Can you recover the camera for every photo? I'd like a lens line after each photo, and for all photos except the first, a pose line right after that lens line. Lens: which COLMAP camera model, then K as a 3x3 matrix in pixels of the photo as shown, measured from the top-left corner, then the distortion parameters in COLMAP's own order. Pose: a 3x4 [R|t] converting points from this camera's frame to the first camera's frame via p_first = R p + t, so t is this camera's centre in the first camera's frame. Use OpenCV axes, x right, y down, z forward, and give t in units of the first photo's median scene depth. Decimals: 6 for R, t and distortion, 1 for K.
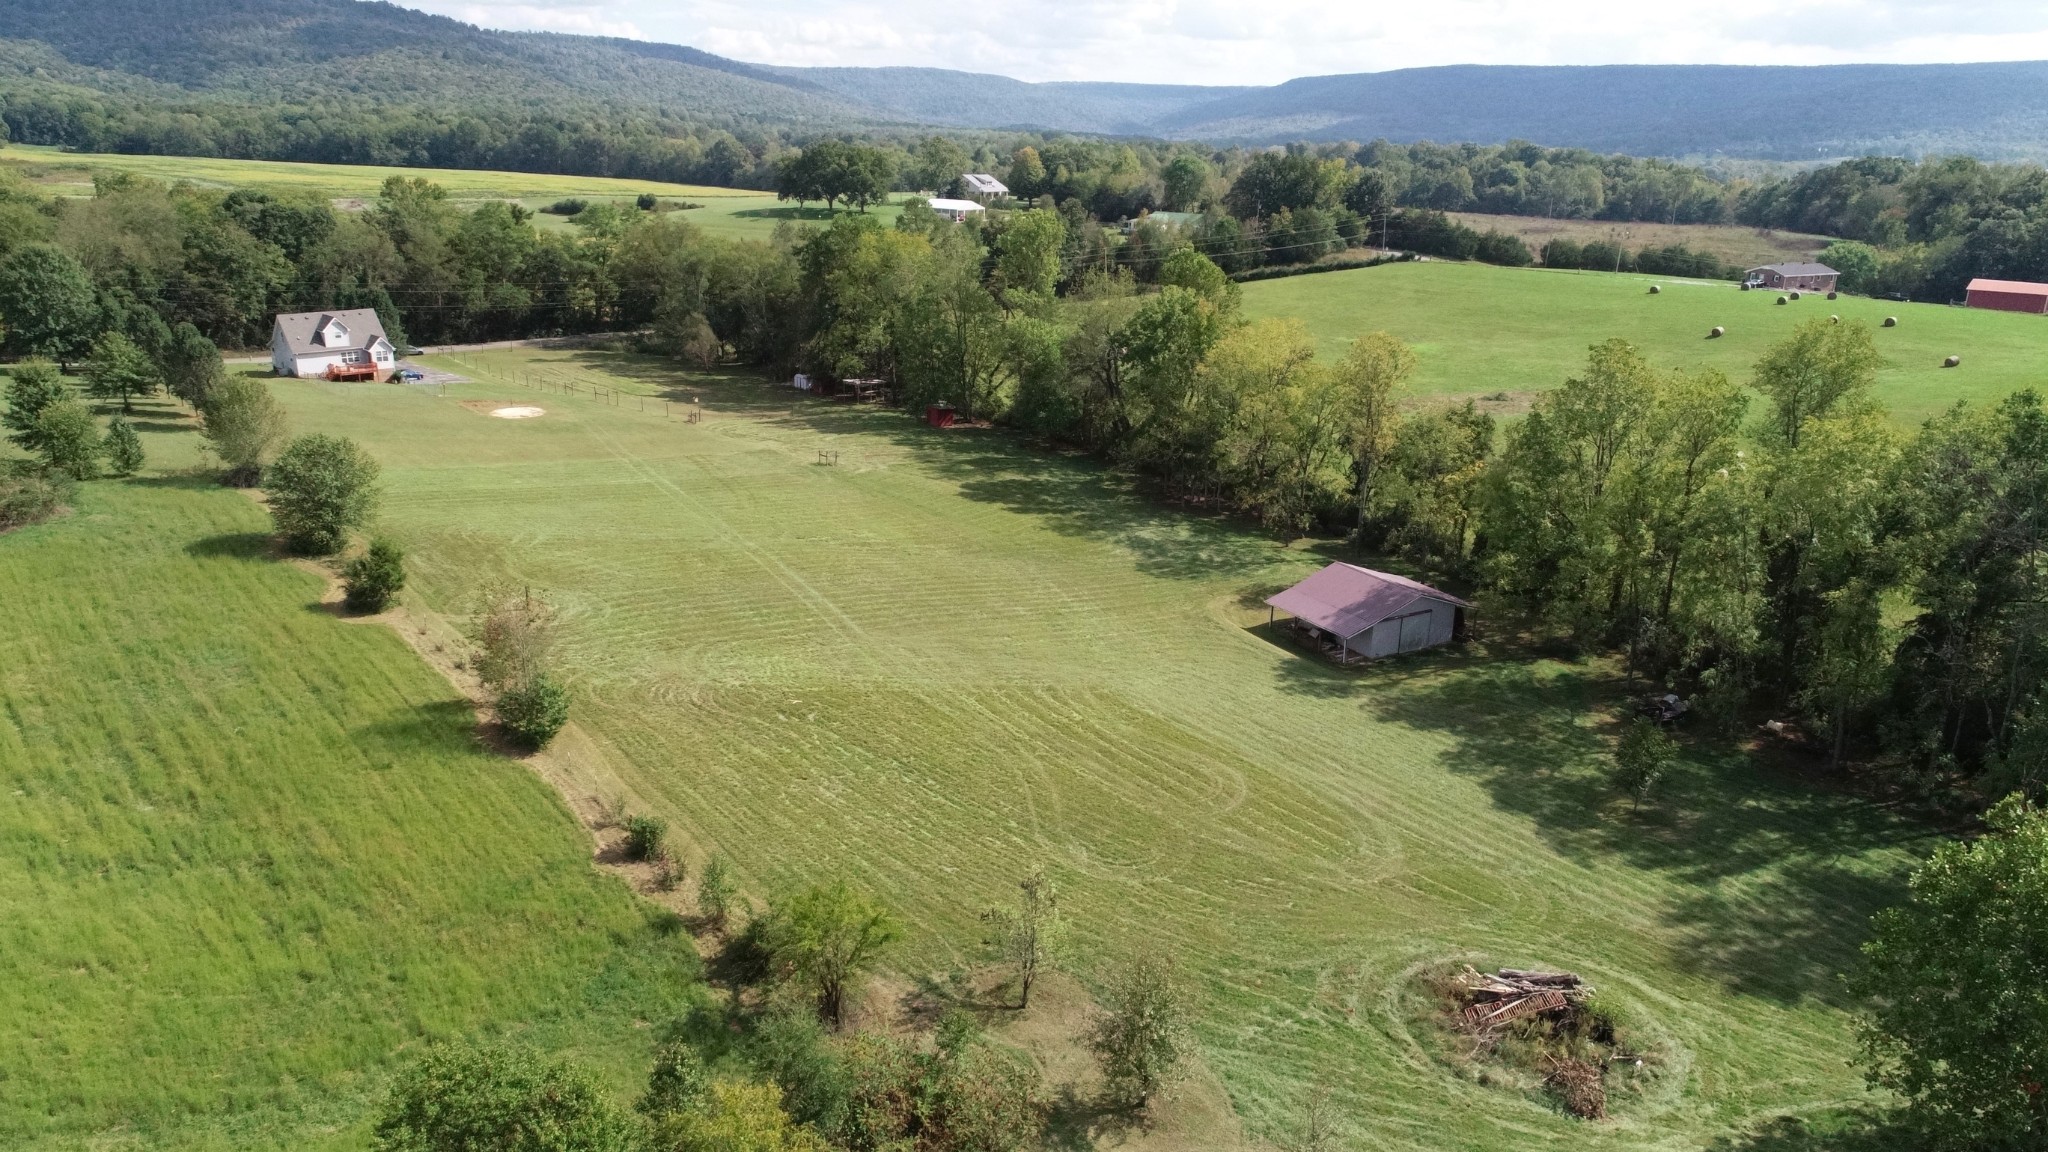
lens RADIAL K [[1366.5, 0, 1028.3], [0, 1366.5, 577.7], [0, 0, 1]] dist [-0.002597, 0.009843]
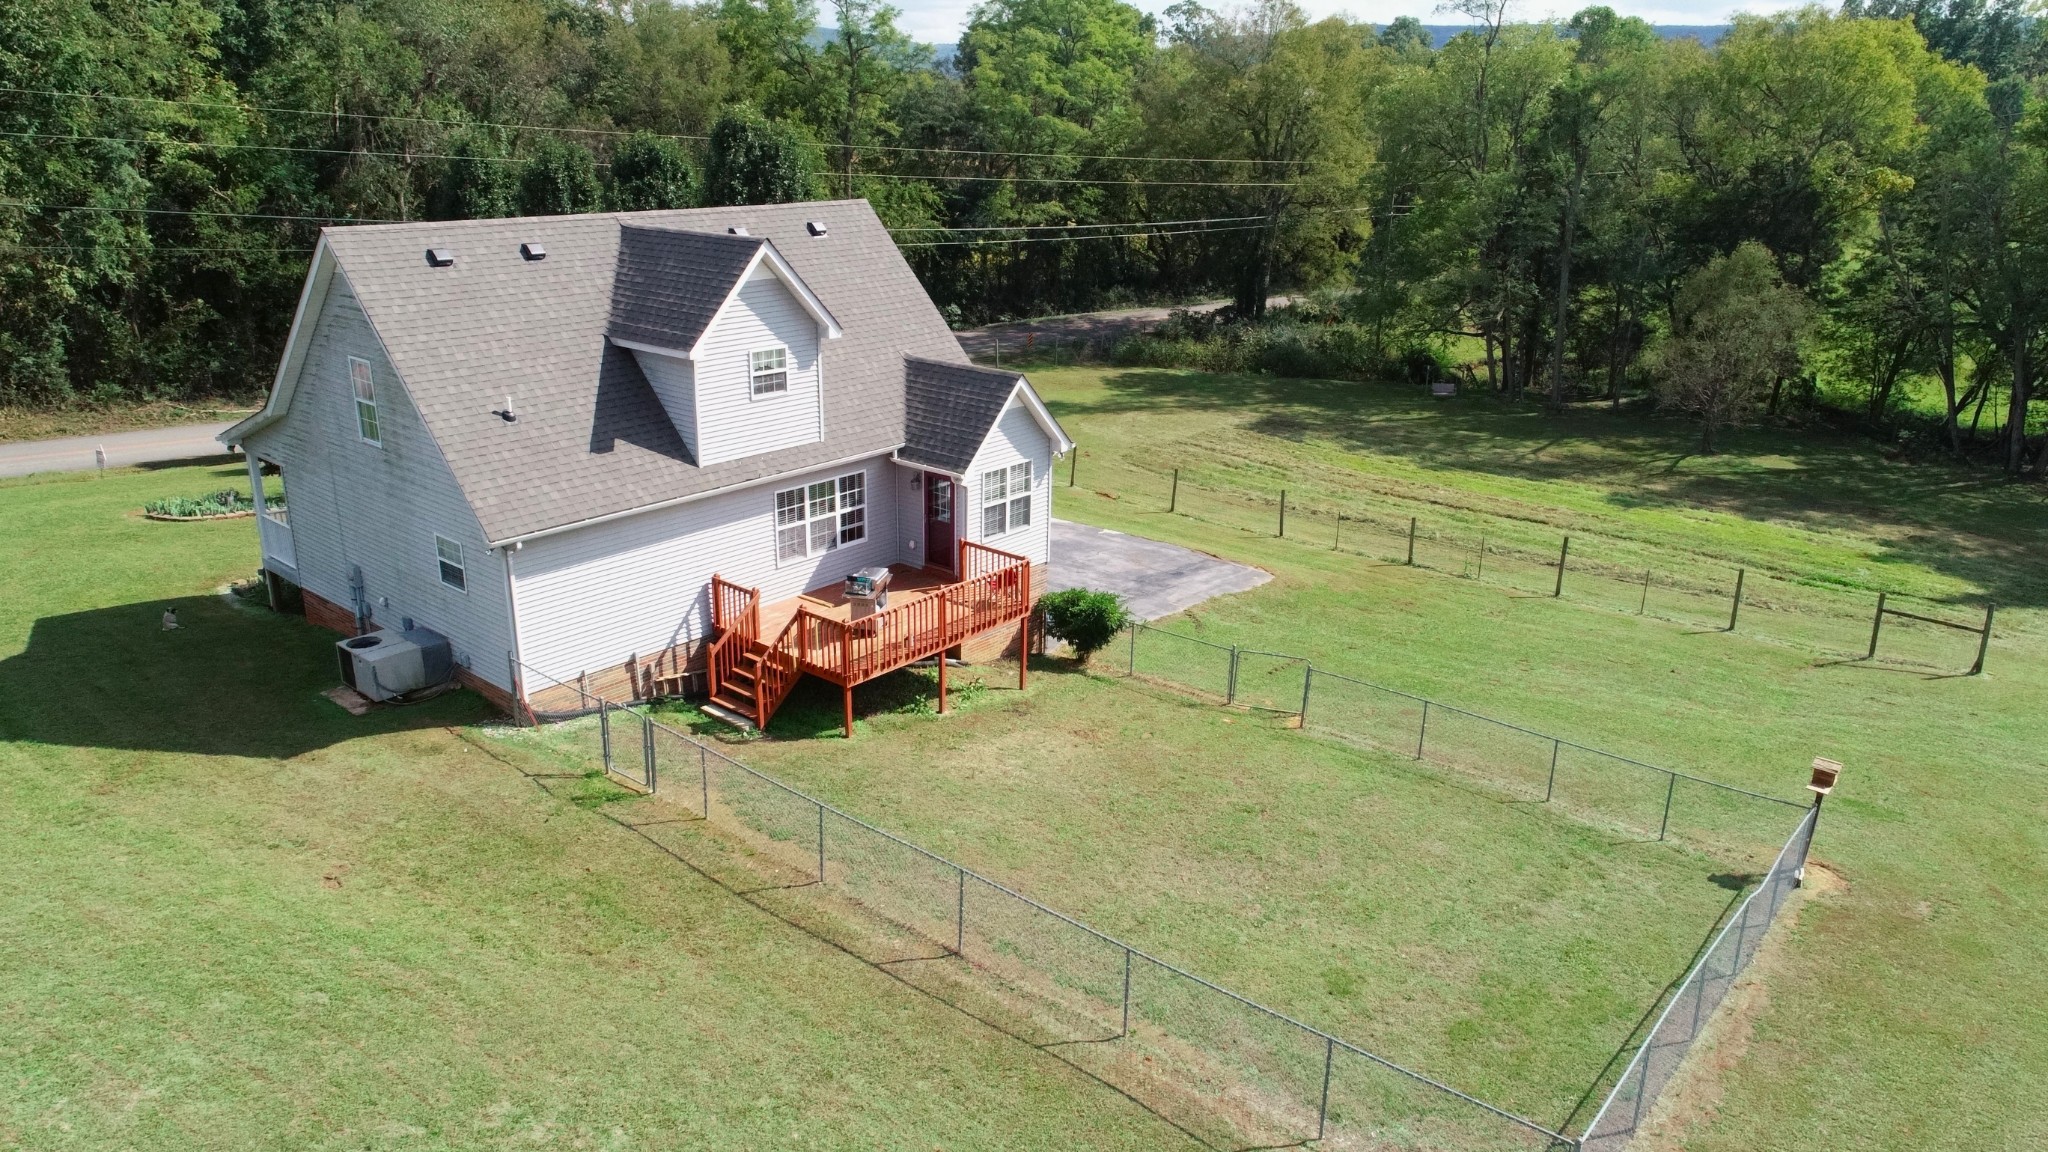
lens RADIAL K [[1366.5, 0, 1020.8], [0, 1366.5, 576.2], [0, 0, 1]] dist [-0.002597, 0.009843]
pose [[0.996702, -0.029559, 0.075580, -0.489411], [0.027984, 0.999370, 0.021806, -0.159104], [-0.076177, -0.019619, 0.996901, 0.858052]]
